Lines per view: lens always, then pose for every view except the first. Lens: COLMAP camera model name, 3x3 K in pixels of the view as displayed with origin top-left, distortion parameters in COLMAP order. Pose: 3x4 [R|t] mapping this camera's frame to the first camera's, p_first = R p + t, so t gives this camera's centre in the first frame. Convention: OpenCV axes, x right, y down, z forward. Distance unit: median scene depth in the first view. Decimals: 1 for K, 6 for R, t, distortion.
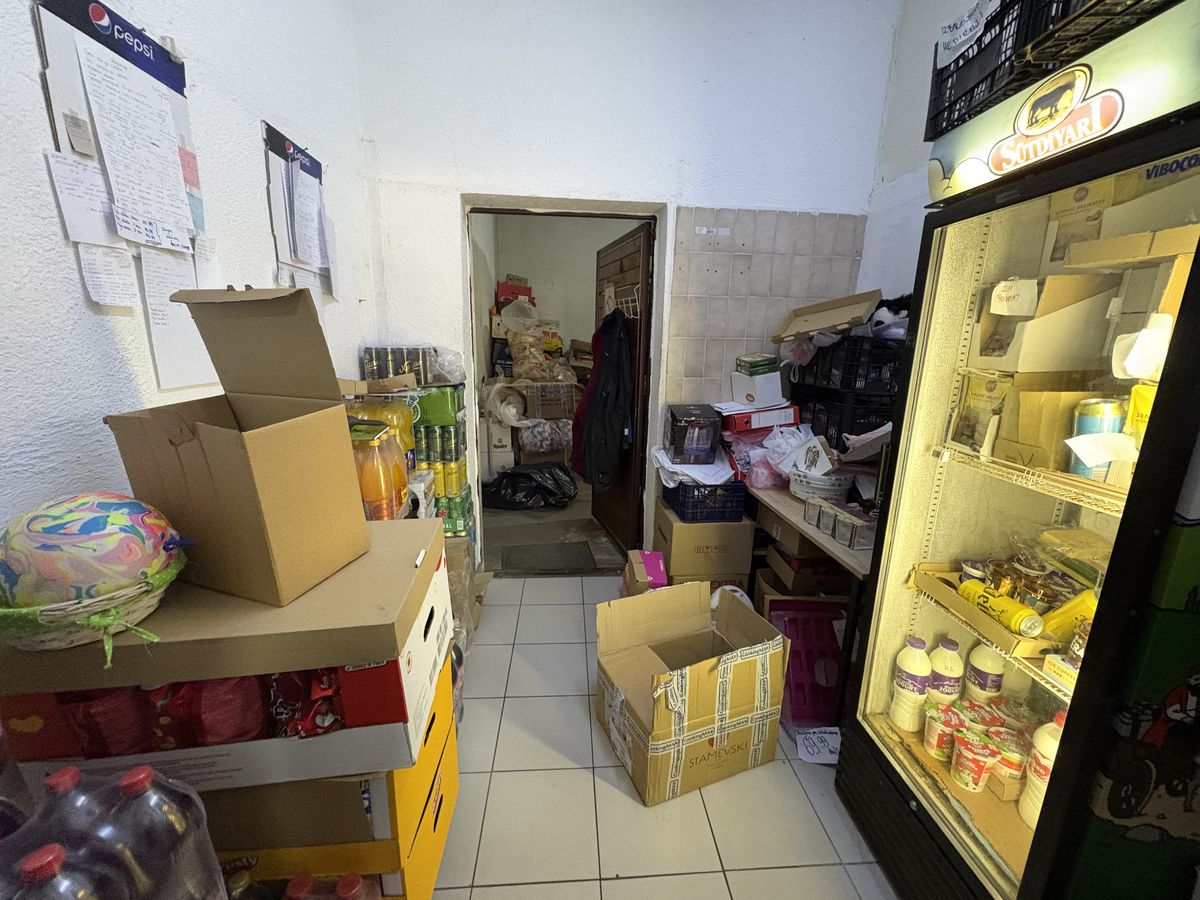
lens RADIAL K [[475.7, 0, 597.9], [0, 475.7, 447.3], [0, 0, 1]] dist [0.000693, -0.000128]
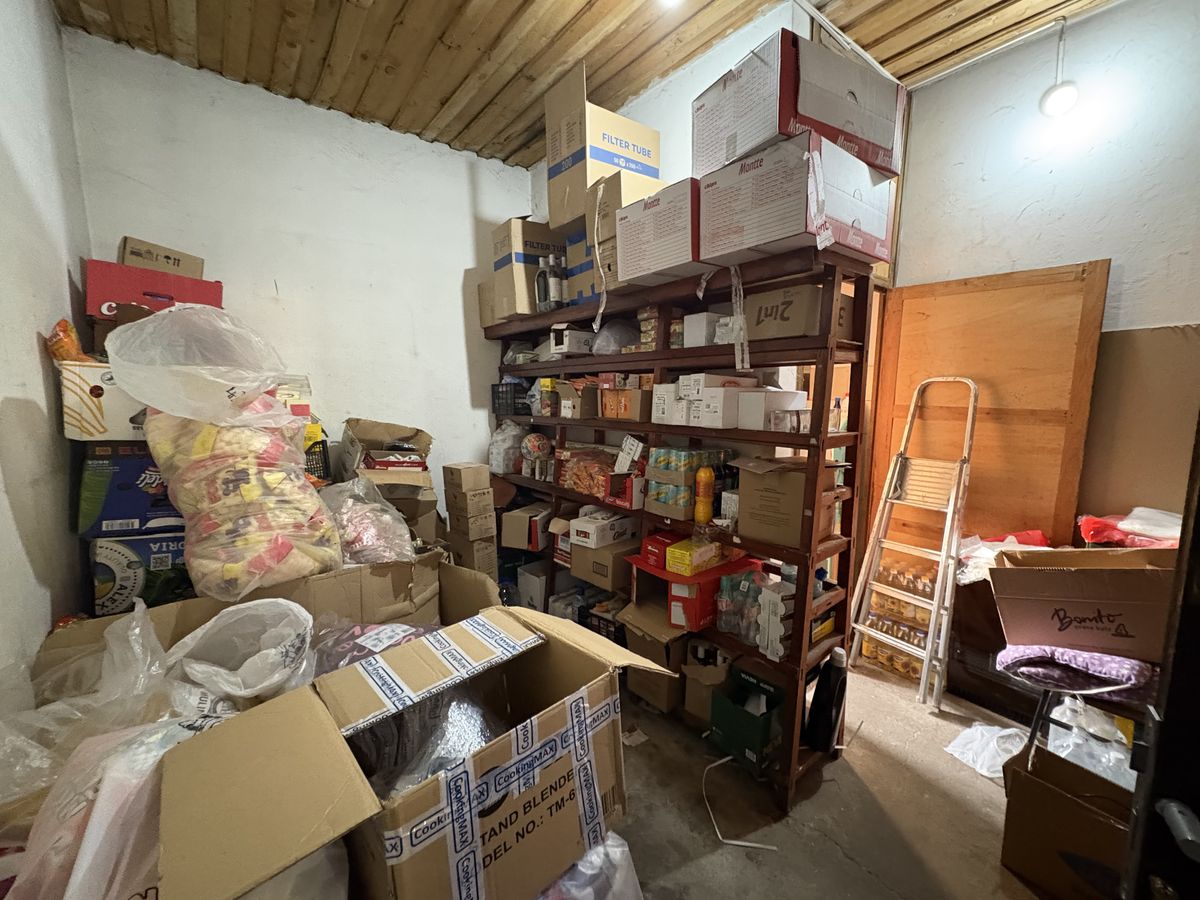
lens RADIAL K [[475.7, 0, 599.1], [0, 475.7, 454.2], [0, 0, 1]] dist [0.000693, -0.000128]
pose [[0.823409, -0.092706, 0.559825, -0.128629], [0.145899, 0.987985, -0.050984, -0.168205], [-0.548372, 0.123658, 0.827041, 0.625266]]
